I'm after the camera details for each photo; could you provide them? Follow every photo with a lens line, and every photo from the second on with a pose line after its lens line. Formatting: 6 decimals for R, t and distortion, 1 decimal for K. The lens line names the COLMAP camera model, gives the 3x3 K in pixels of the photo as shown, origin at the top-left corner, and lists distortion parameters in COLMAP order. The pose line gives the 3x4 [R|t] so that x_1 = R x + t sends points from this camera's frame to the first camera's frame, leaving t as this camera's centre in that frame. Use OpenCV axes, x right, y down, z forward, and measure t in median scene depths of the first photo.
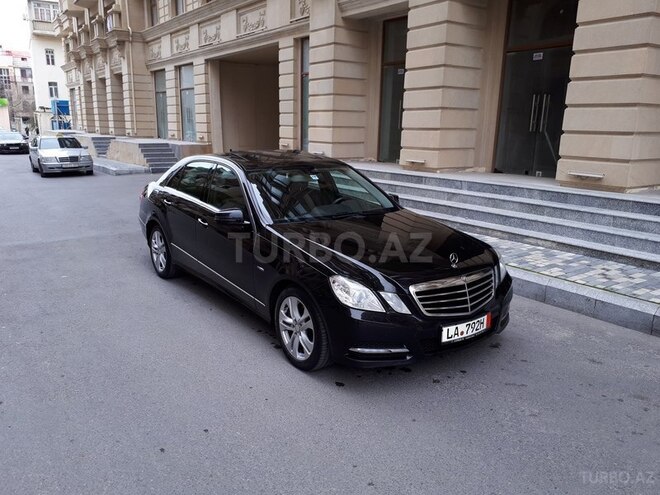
lens RADIAL K [[535.9, 0, 333.3], [0, 535.9, 249.7], [0, 0, 1]] dist [0.009406, 0.002706]
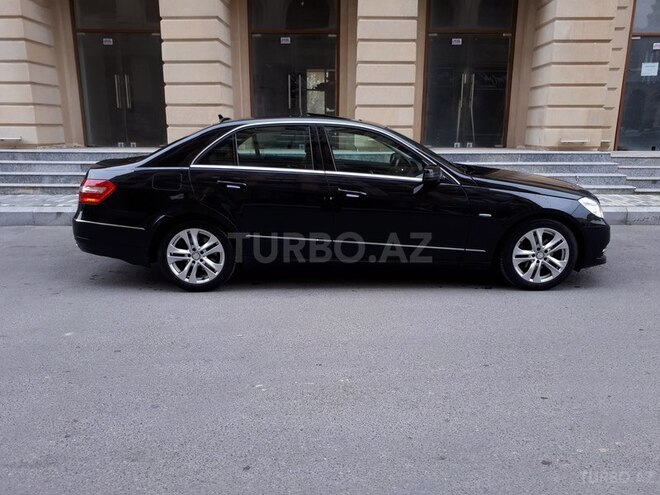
lens RADIAL K [[535.9, 0, 333.3], [0, 535.9, 249.7], [0, 0, 1]] dist [0.009406, 0.002706]
pose [[0.584521, -0.200008, 0.786341, -0.663673], [0.192292, 0.975680, 0.105228, -0.039476], [-0.788263, 0.089700, 0.608765, 0.344777]]
